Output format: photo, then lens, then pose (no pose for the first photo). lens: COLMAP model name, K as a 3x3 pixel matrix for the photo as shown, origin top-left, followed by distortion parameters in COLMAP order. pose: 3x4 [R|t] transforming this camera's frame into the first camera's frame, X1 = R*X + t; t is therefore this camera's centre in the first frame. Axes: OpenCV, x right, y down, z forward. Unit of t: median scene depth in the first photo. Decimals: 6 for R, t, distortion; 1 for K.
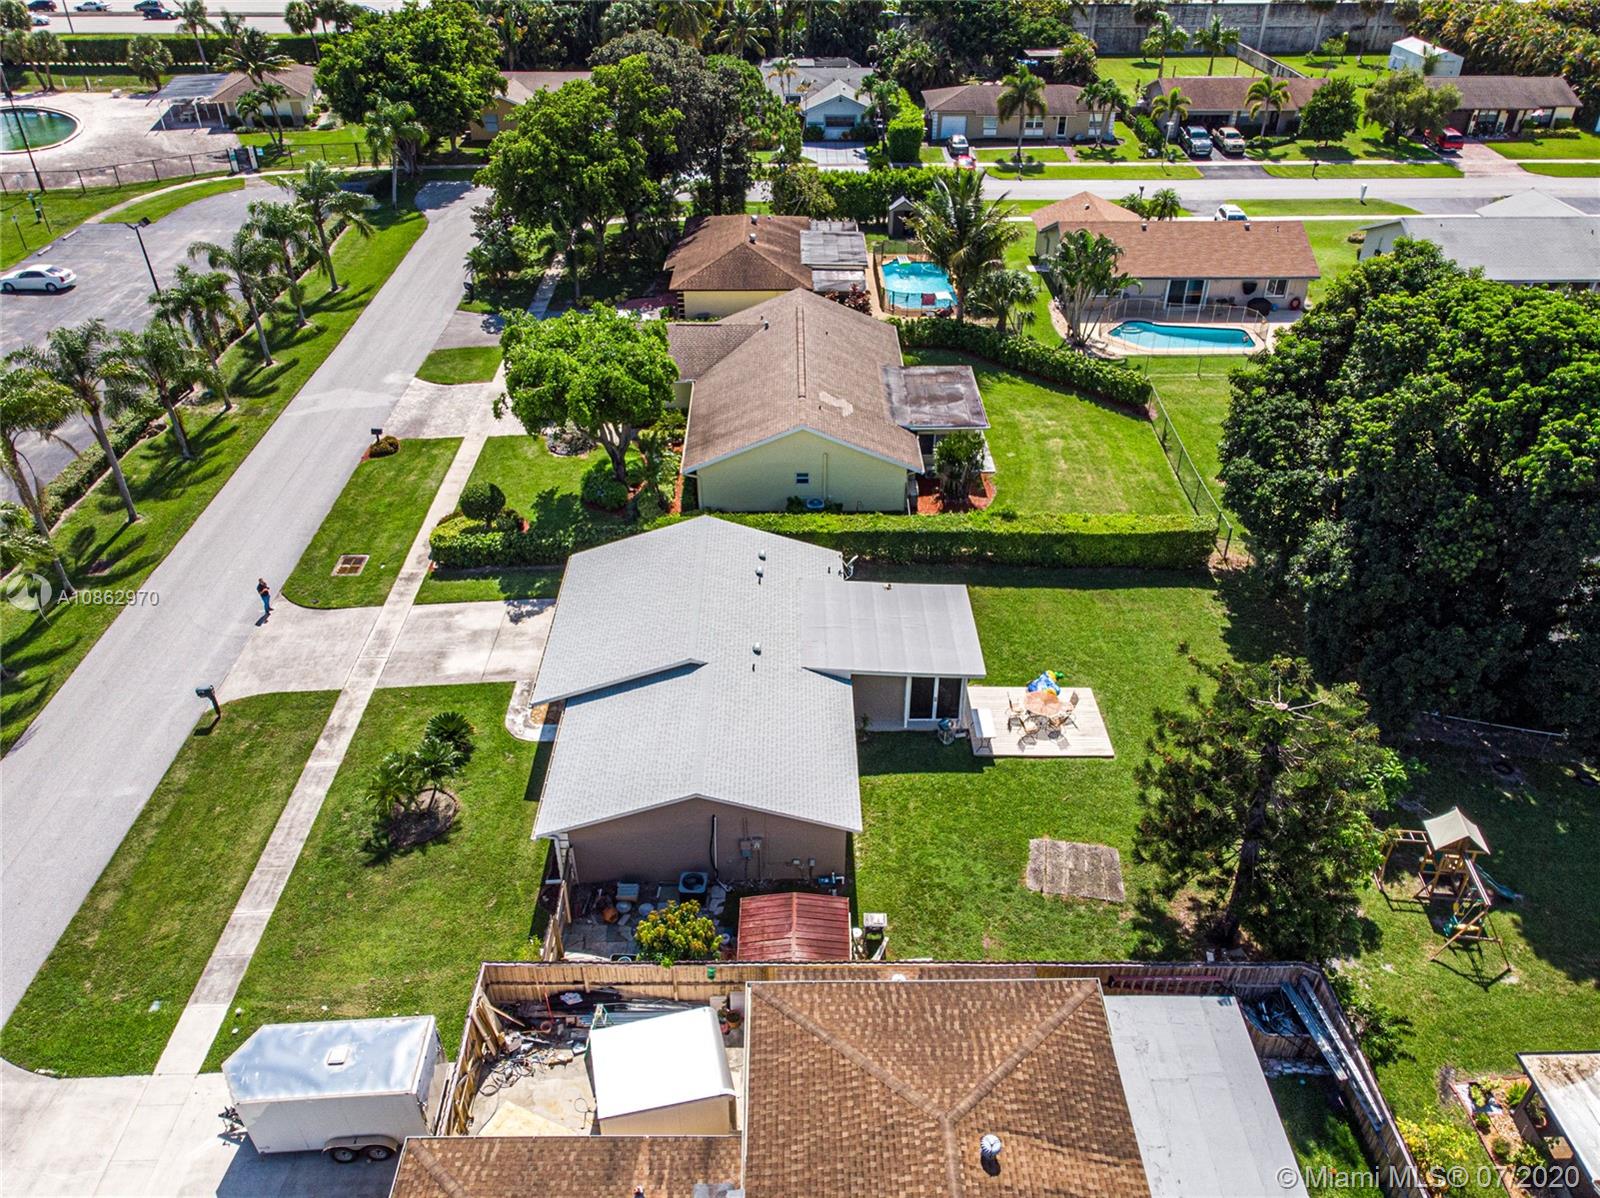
lens RADIAL K [[1166.4, 0, 800.0], [0, 1166.4, 599.0], [0, 0, 1]] dist [-0.002693, 0.012781]
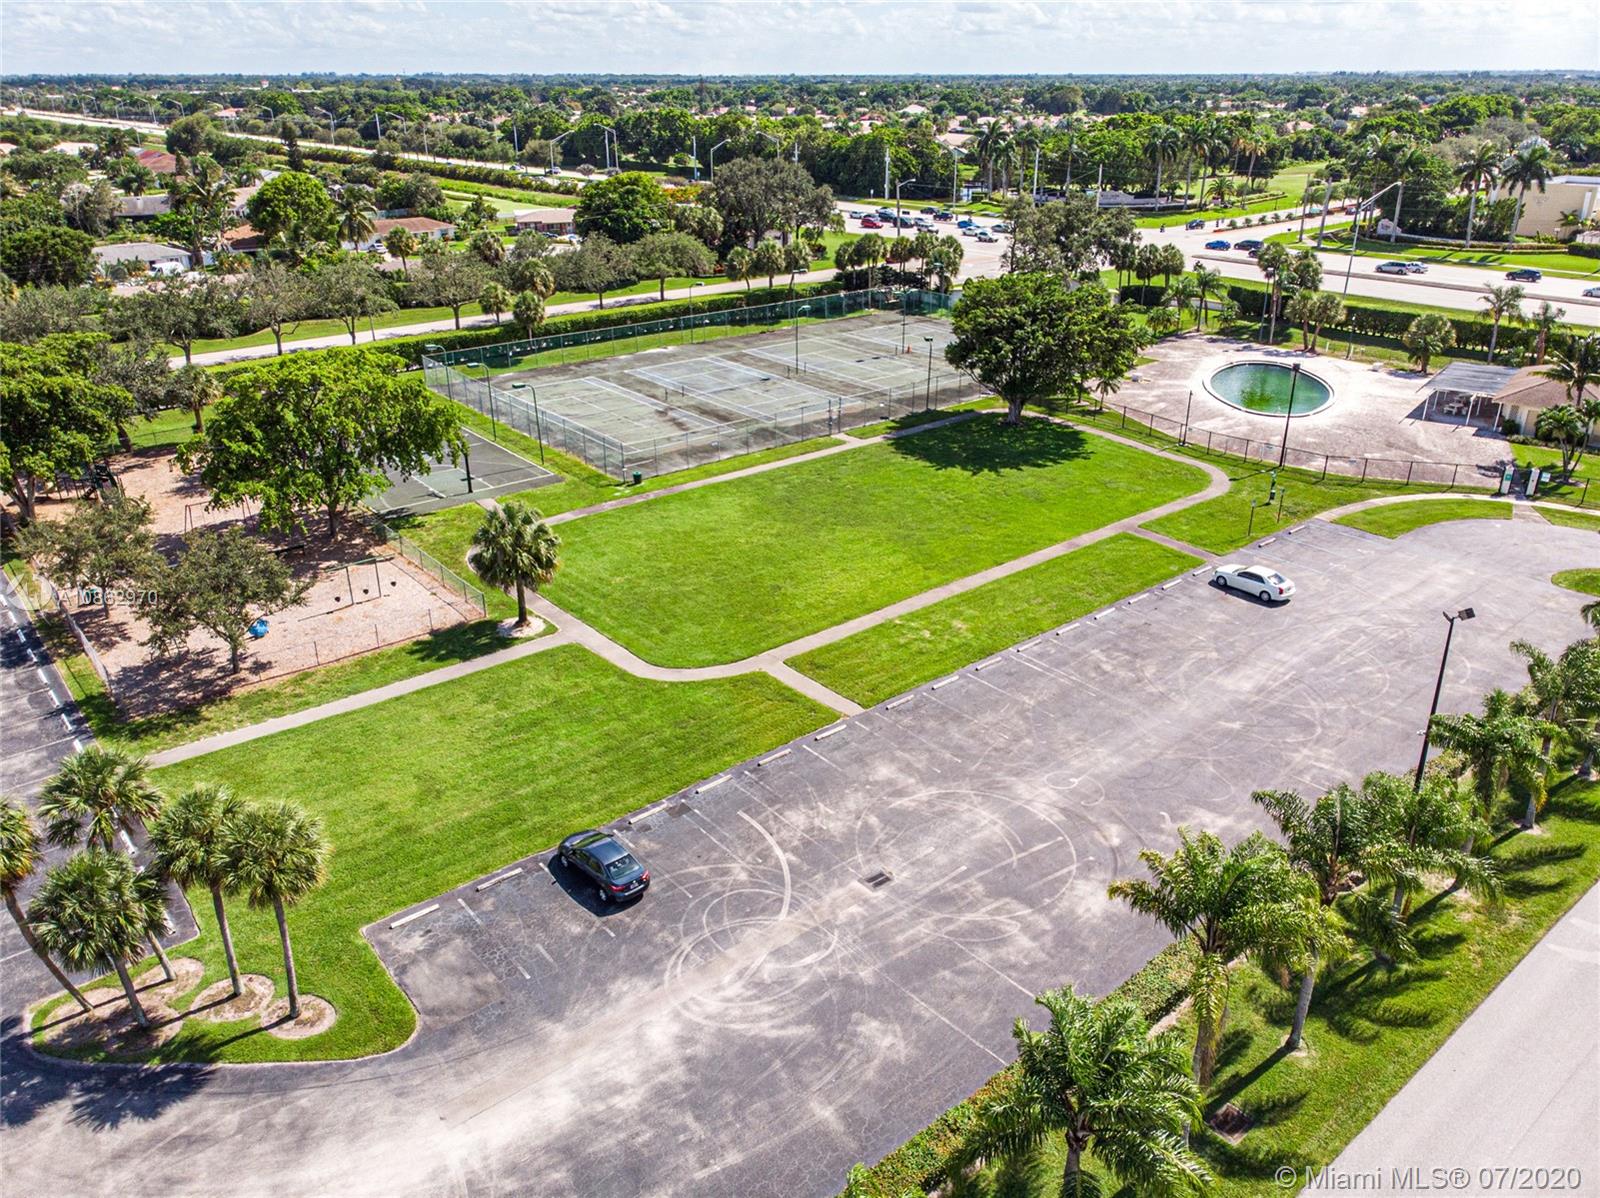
lens RADIAL K [[1166.4, 0, 800.0], [0, 1166.4, 599.0], [0, 0, 1]] dist [-0.002693, 0.012781]
pose [[0.625315, 0.316708, -0.713217, -0.297192], [-0.440324, 0.897751, 0.012596, -0.152040], [0.644280, 0.306170, 0.700831, 0.227291]]
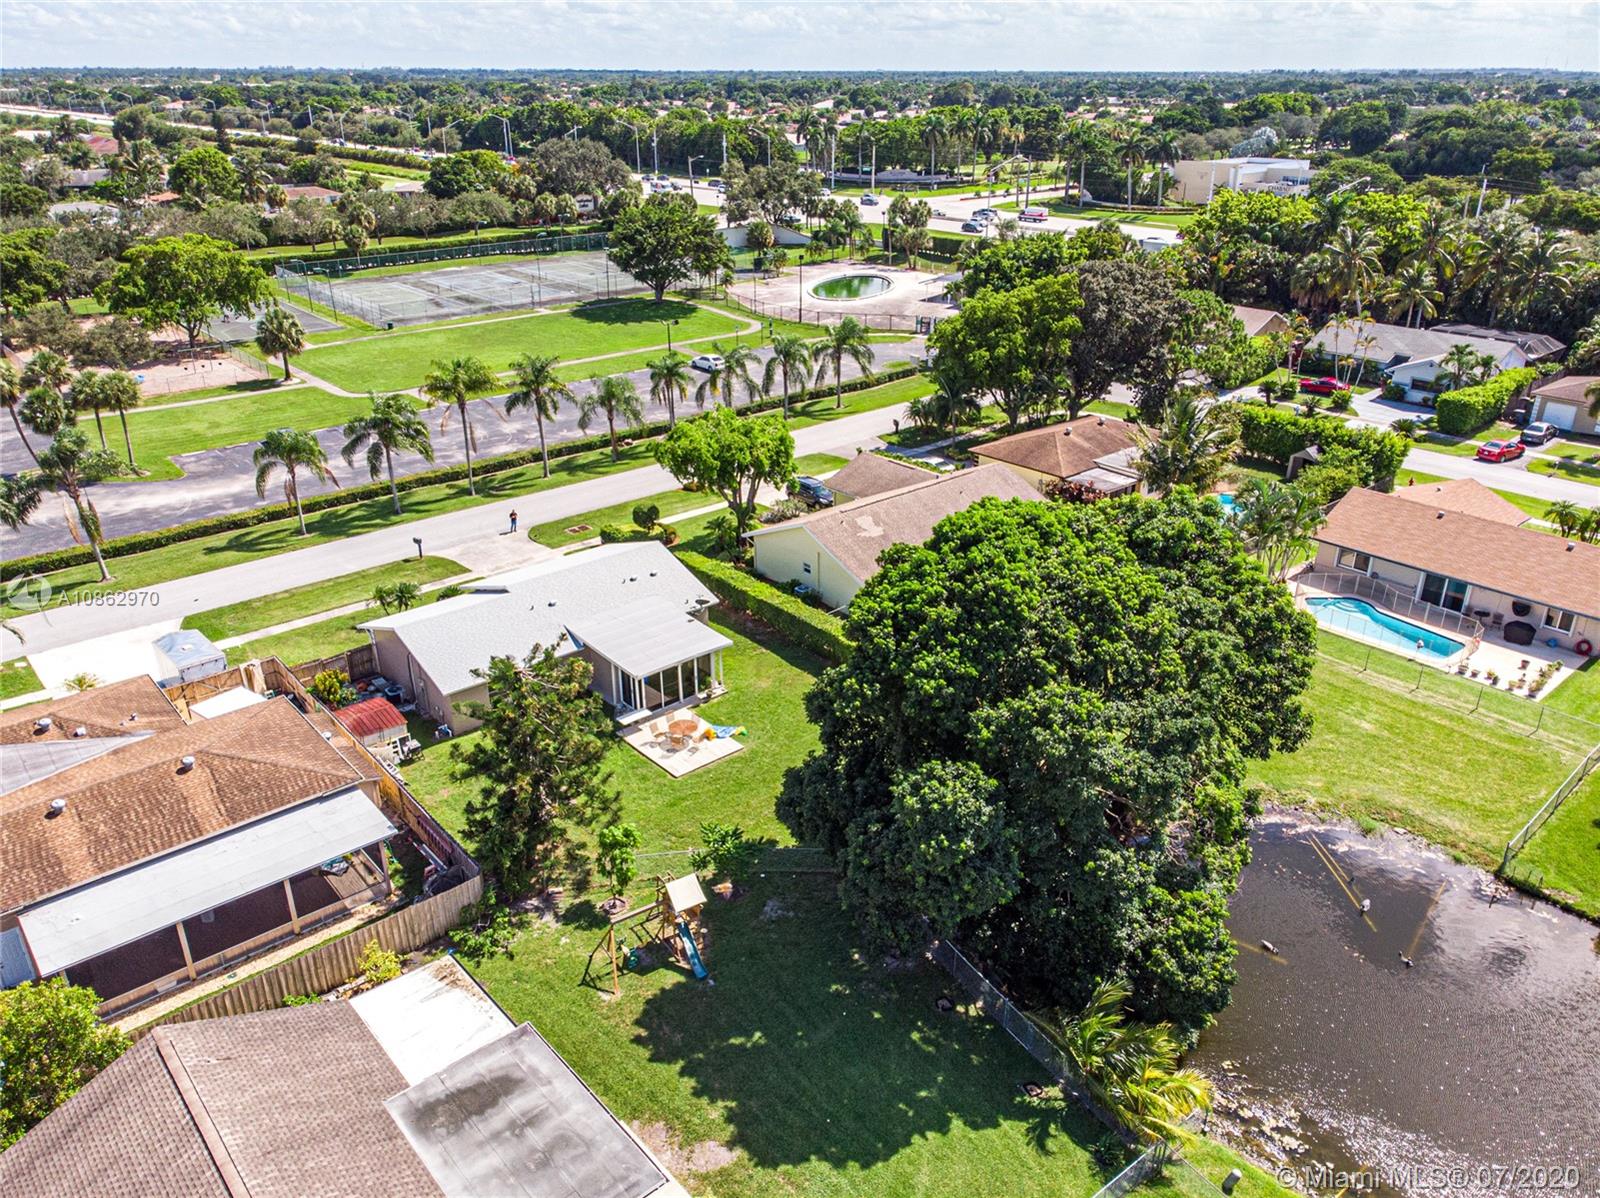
lens RADIAL K [[1165.7, 0, 836.8], [0, 1165.7, 606.7], [0, 0, 1]] dist [0.007734, -0.002854]
pose [[0.659954, 0.312643, -0.683165, 0.734678], [-0.426877, 0.904308, 0.001472, -0.066722], [0.618252, 0.290656, 0.730262, 0.084815]]
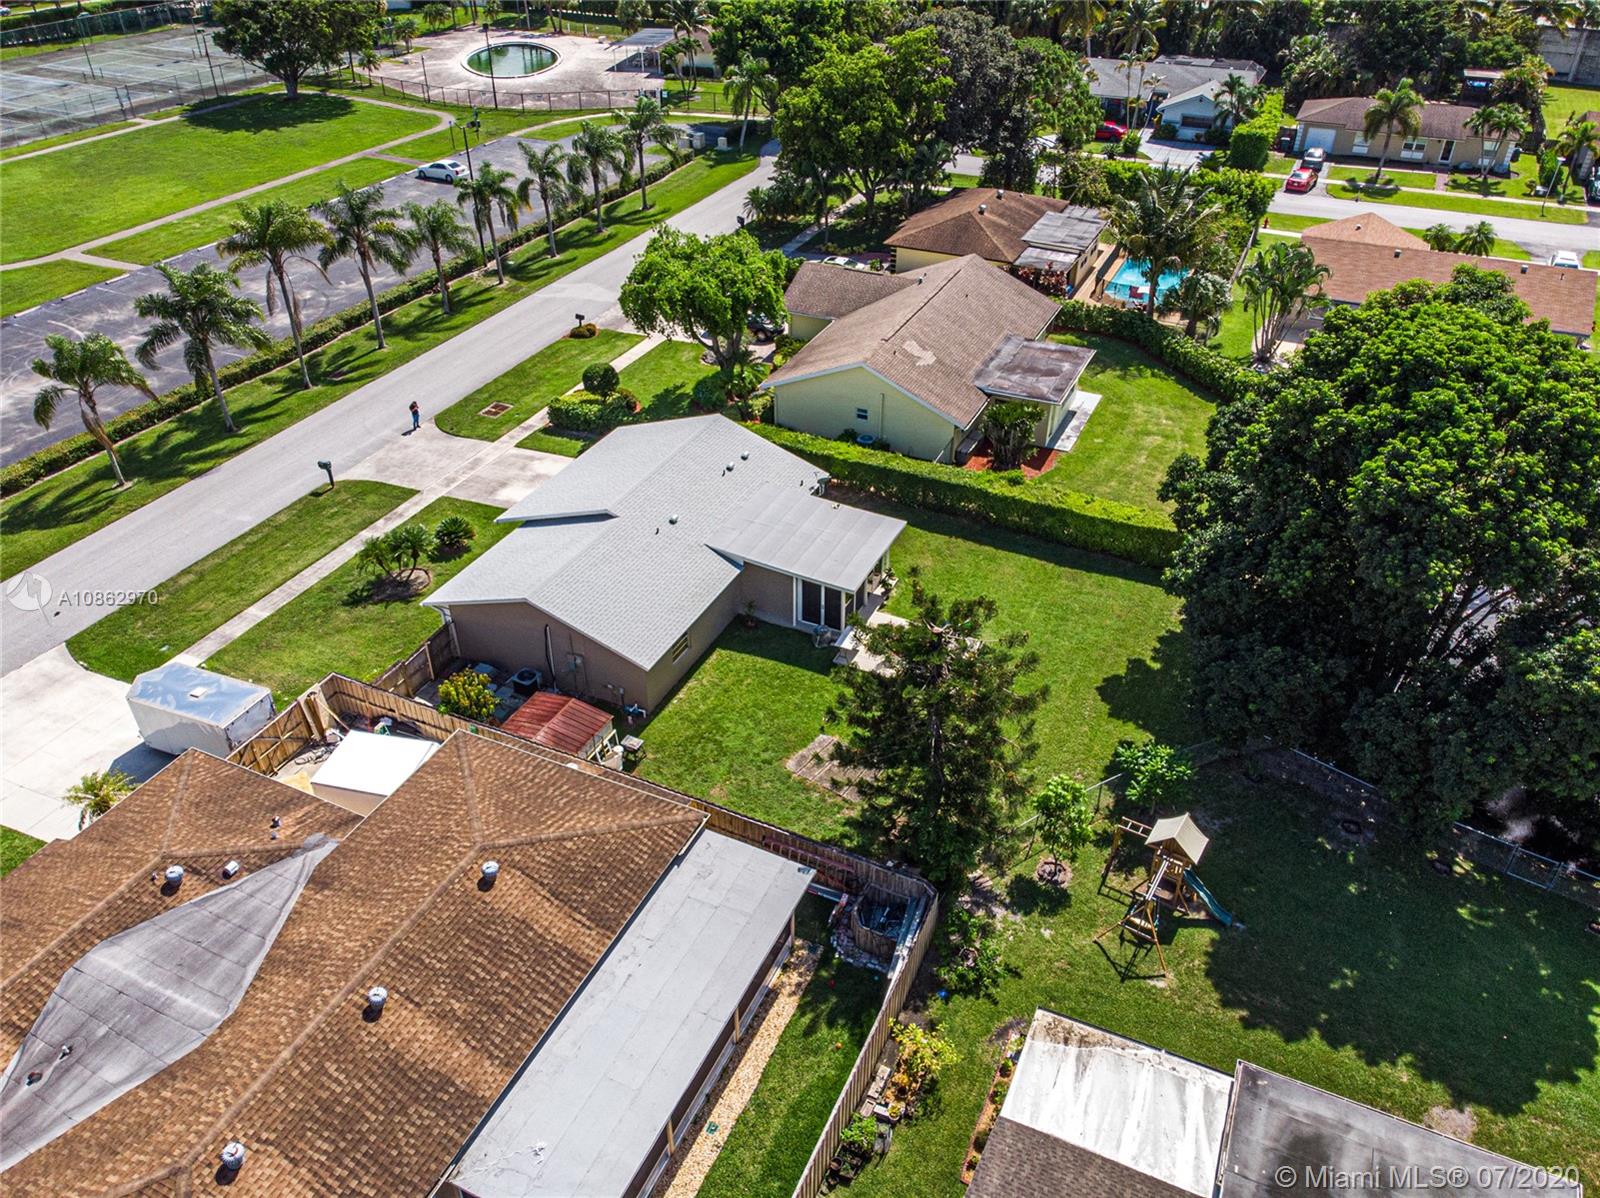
lens RADIAL K [[1157.2, 0, 815.5], [0, 1157.2, 598.9], [0, 0, 1]] dist [-0.002741, 0.014398]
pose [[0.905959, 0.245246, -0.345099, 0.306166], [-0.243503, 0.968655, 0.049131, 0.017211], [0.346331, 0.039522, 0.937280, -0.015260]]
